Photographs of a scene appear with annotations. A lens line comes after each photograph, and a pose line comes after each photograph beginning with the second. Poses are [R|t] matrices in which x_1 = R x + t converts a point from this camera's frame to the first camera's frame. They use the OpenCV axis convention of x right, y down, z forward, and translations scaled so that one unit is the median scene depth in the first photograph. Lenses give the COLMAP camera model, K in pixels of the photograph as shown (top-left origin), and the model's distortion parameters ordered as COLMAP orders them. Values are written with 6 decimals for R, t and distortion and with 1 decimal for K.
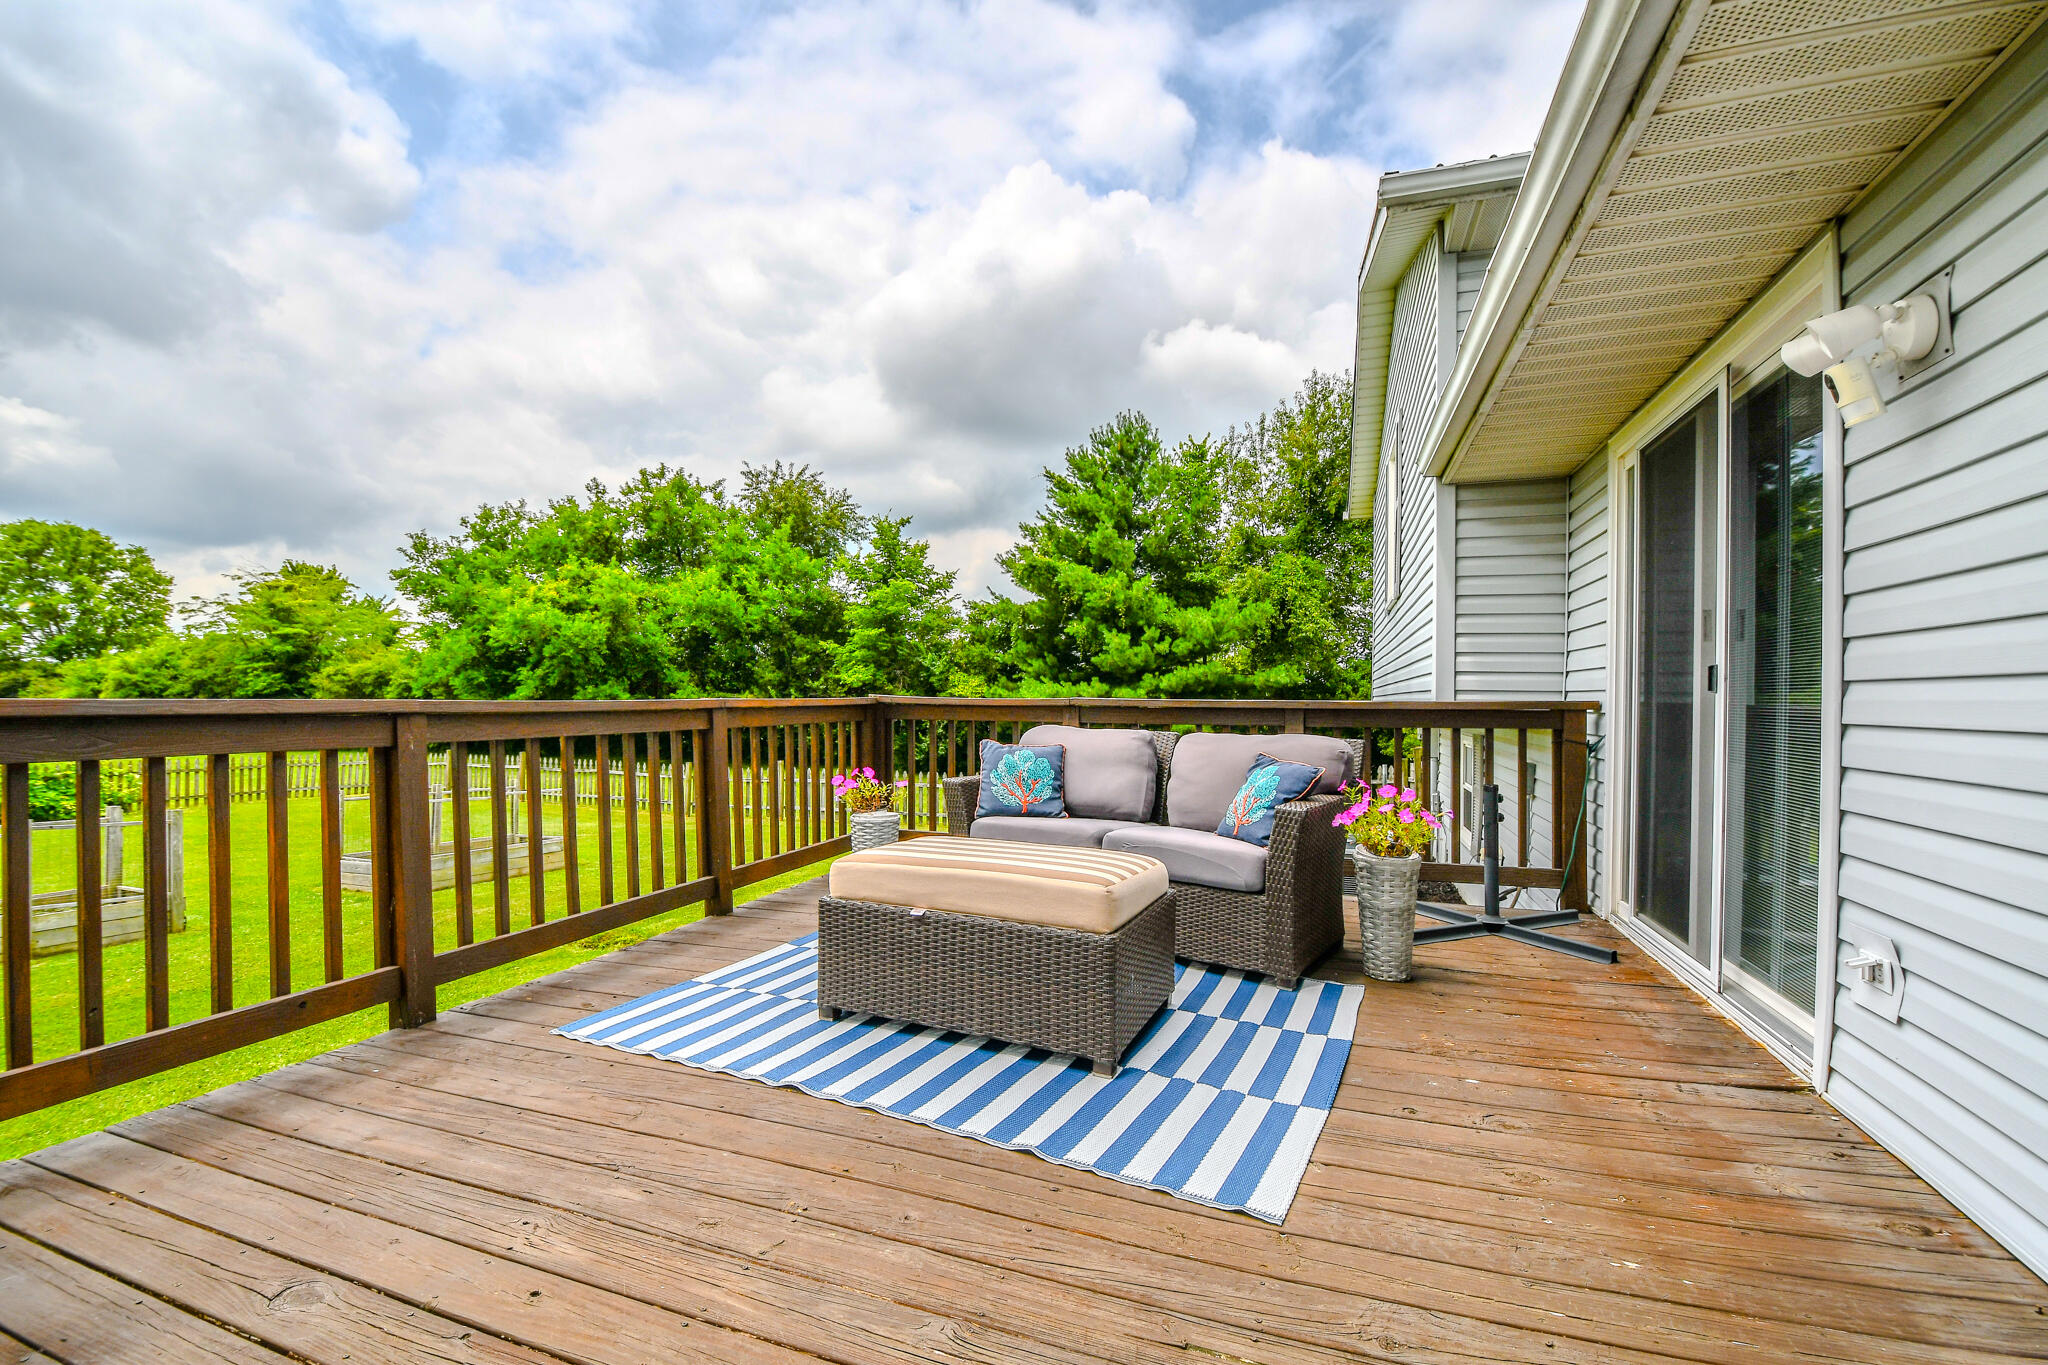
lens RADIAL K [[891.2, 0, 996.9], [0, 891.2, 689.5], [0, 0, 1]] dist [0.001542, -0.011942]
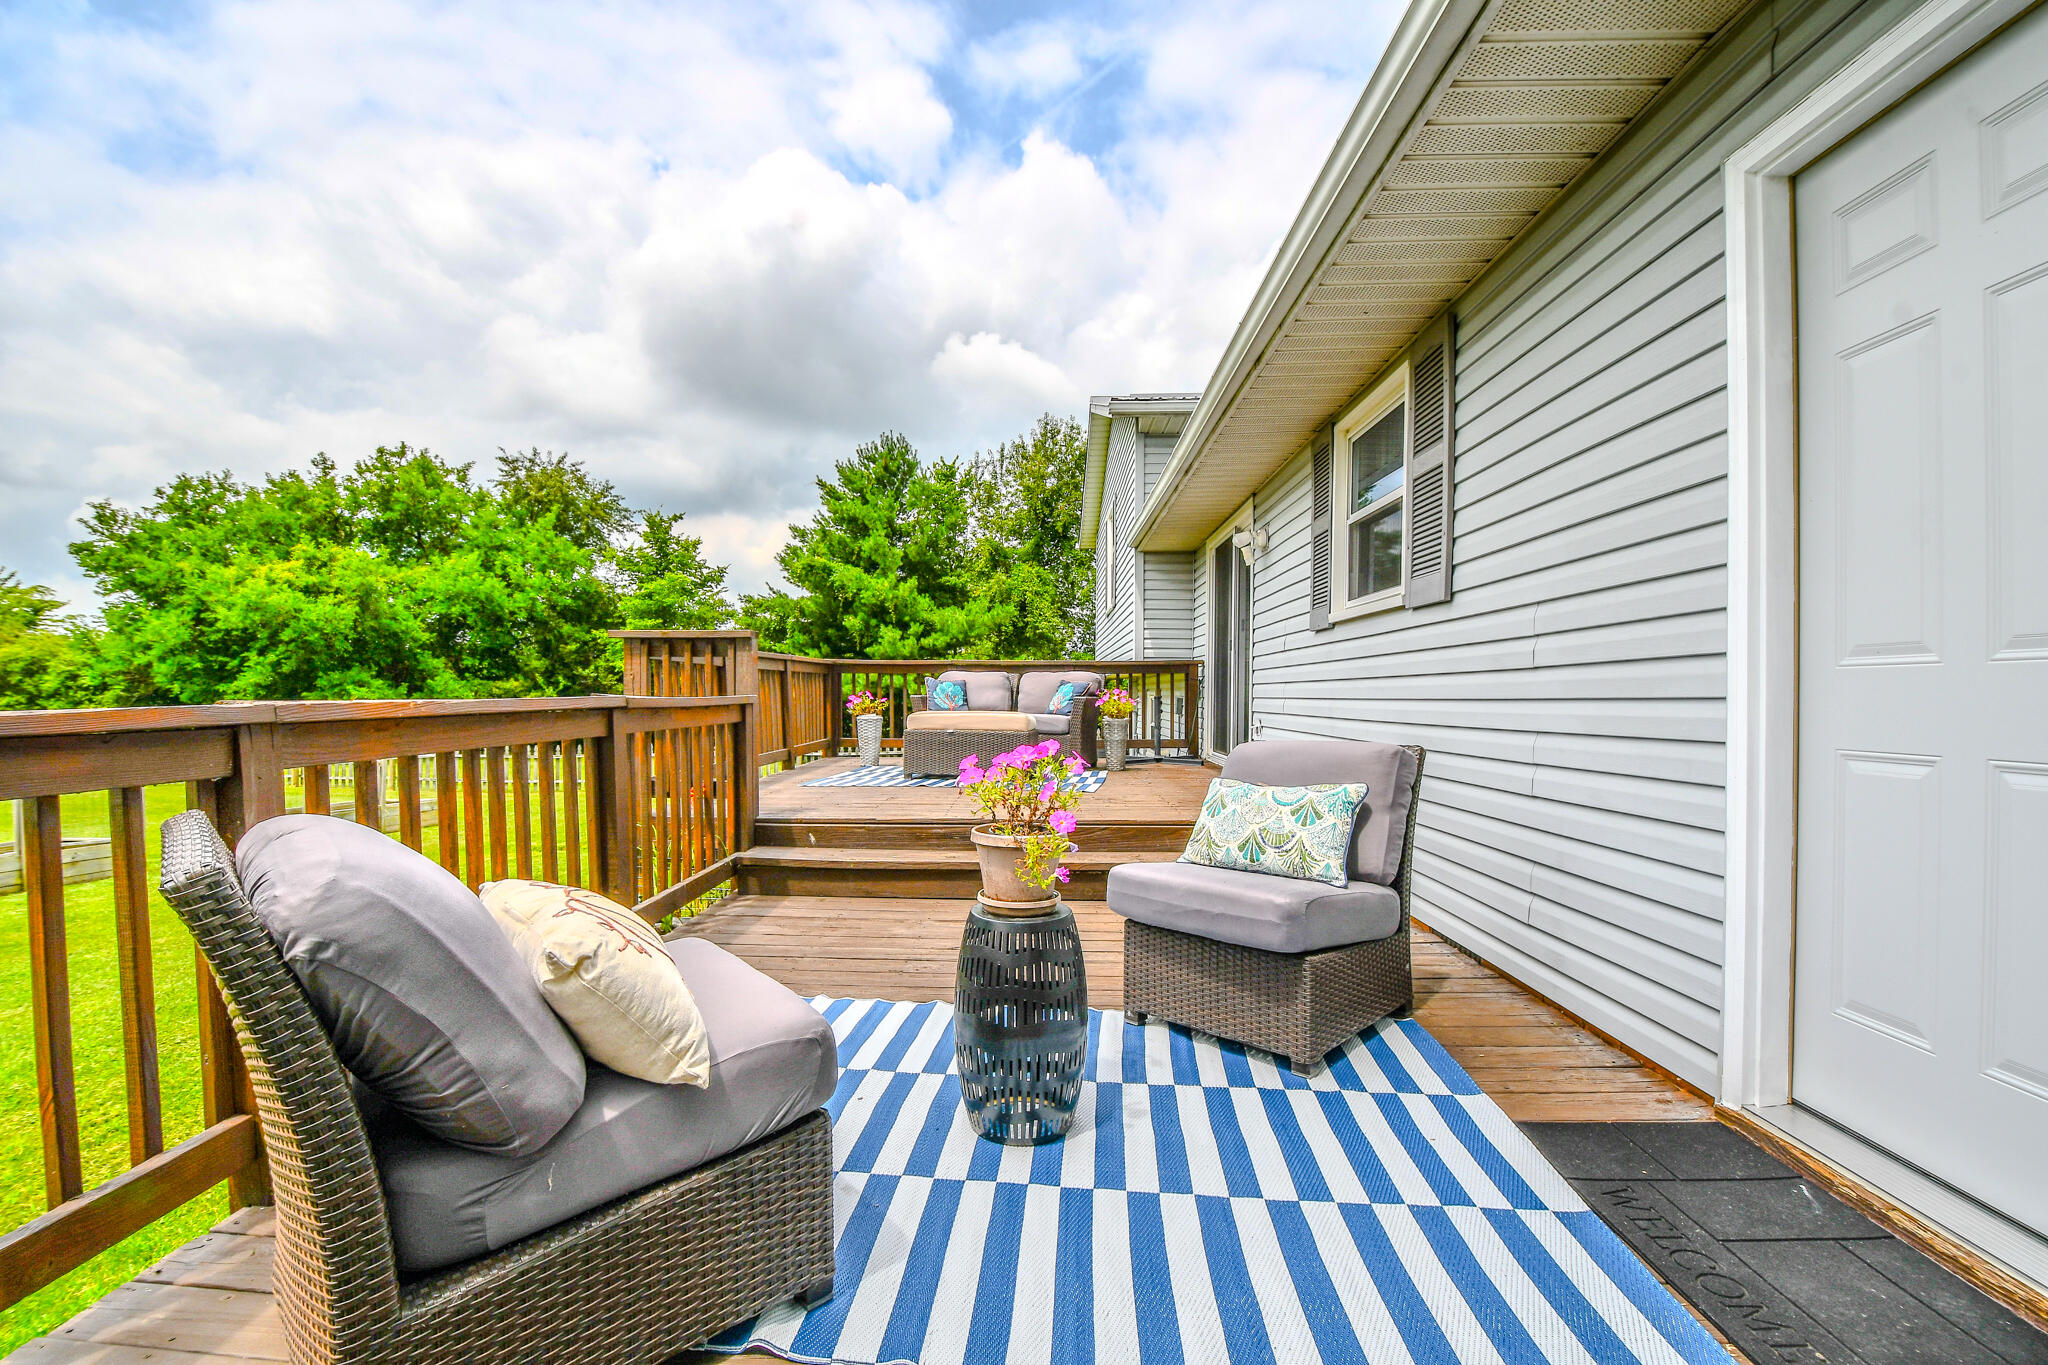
lens RADIAL K [[891.2, 0, 996.9], [0, 891.2, 689.5], [0, 0, 1]] dist [0.001542, -0.011942]
pose [[0.954644, -0.003059, 0.297732, -0.058851], [0.001403, 0.999982, 0.005777, 0.009334], [-0.297745, -0.005098, 0.954632, -0.120997]]
